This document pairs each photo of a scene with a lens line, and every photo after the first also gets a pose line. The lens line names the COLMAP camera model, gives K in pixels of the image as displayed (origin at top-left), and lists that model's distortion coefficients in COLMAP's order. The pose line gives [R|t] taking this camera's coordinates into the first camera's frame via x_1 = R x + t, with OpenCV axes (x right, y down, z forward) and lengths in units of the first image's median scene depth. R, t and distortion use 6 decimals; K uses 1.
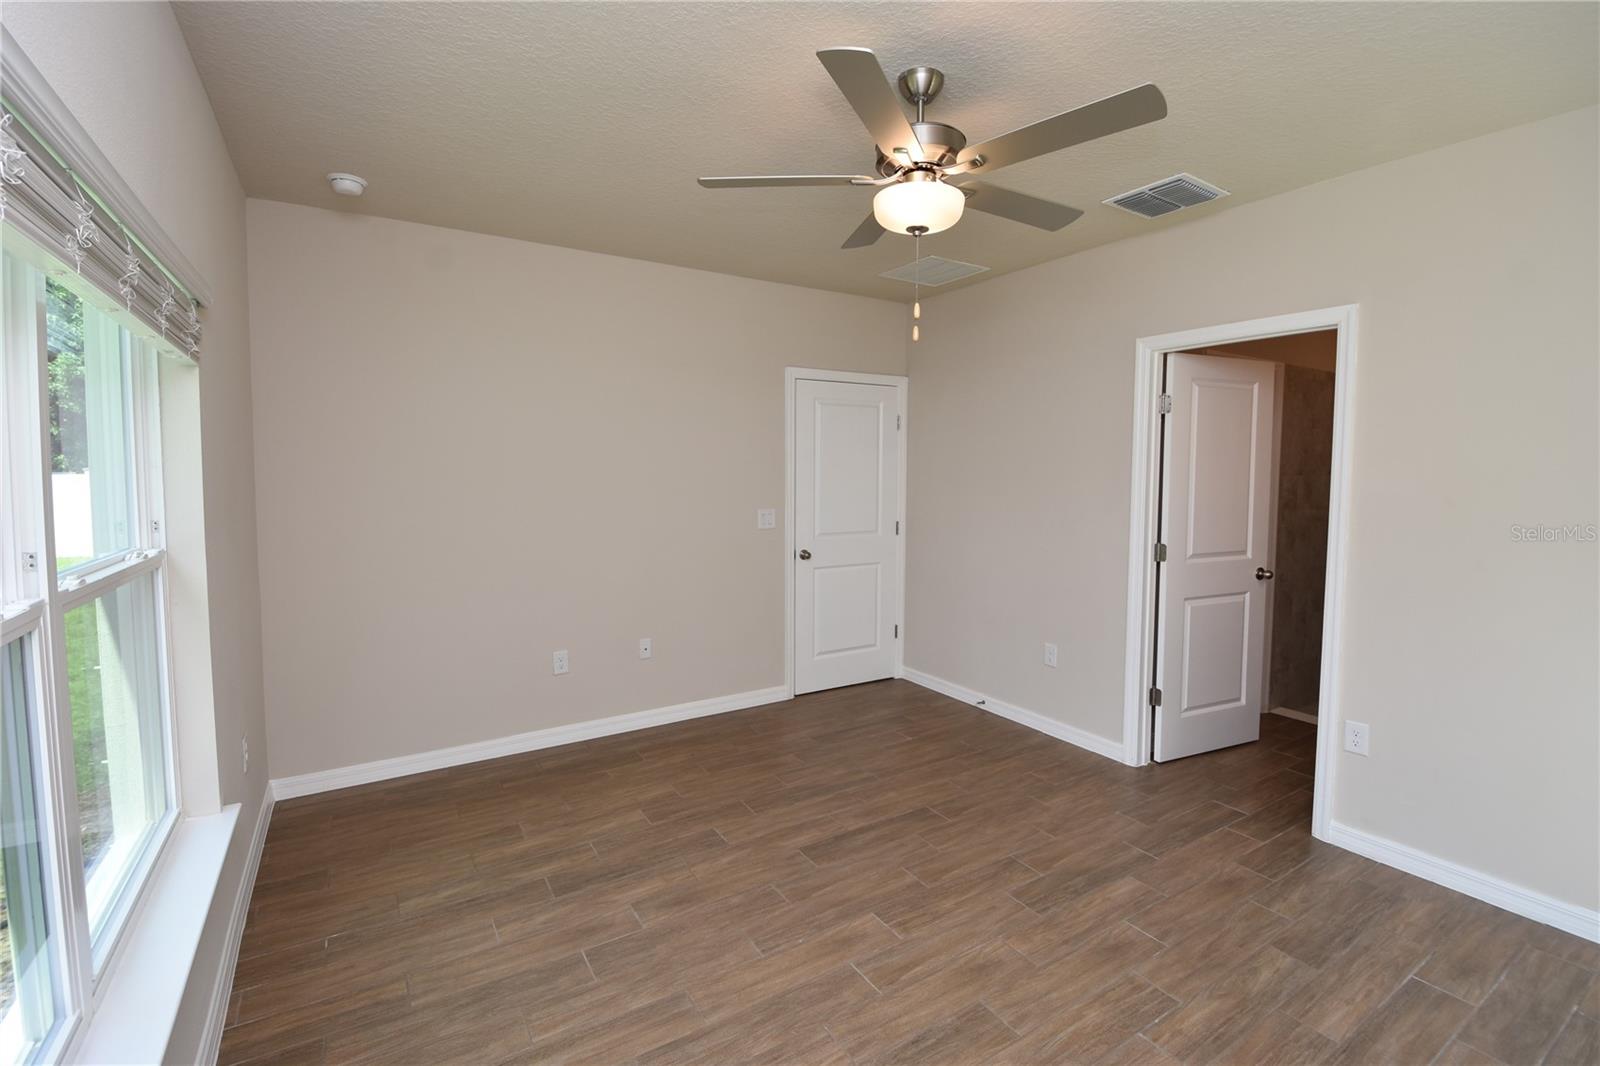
lens RADIAL K [[700.6, 0, 795.4], [0, 700.6, 511.9], [0, 0, 1]] dist [0.009812, -0.022274]
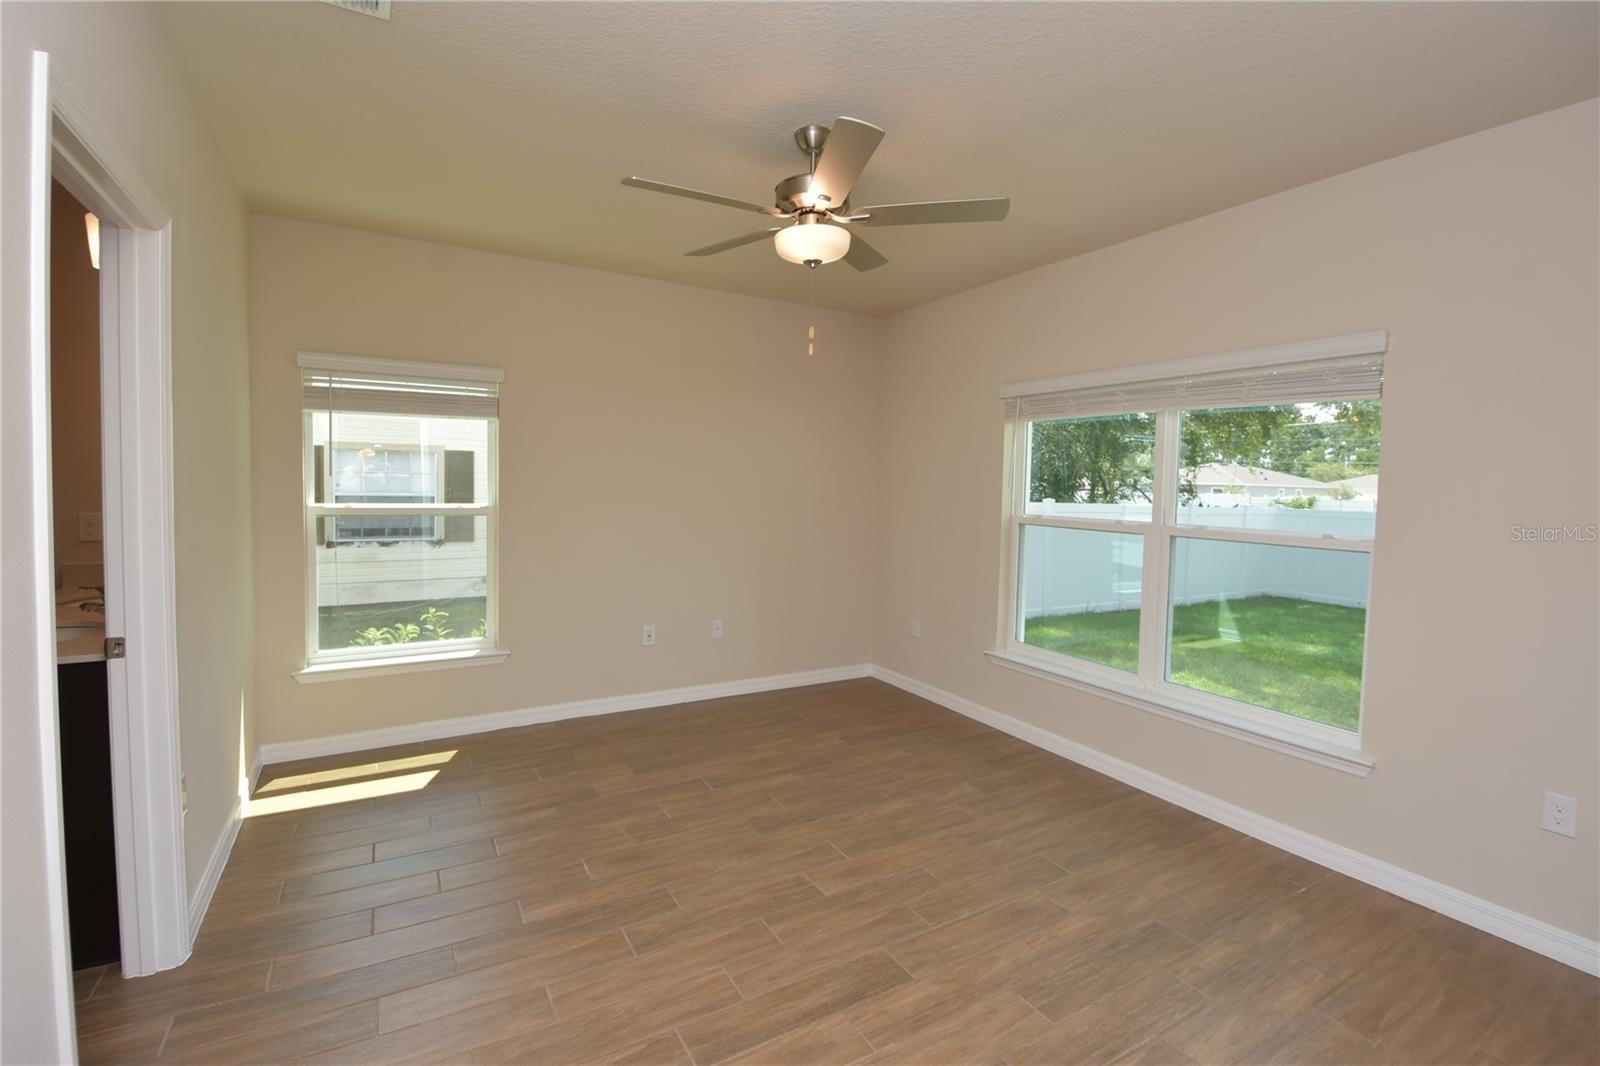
lens RADIAL K [[700.6, 0, 795.4], [0, 700.6, 511.9], [0, 0, 1]] dist [0.009812, -0.022274]
pose [[-0.999251, -0.026499, 0.028216, 0.138007], [-0.023512, 0.994569, 0.101389, -0.089615], [-0.030750, 0.100650, -0.994447, 1.936806]]
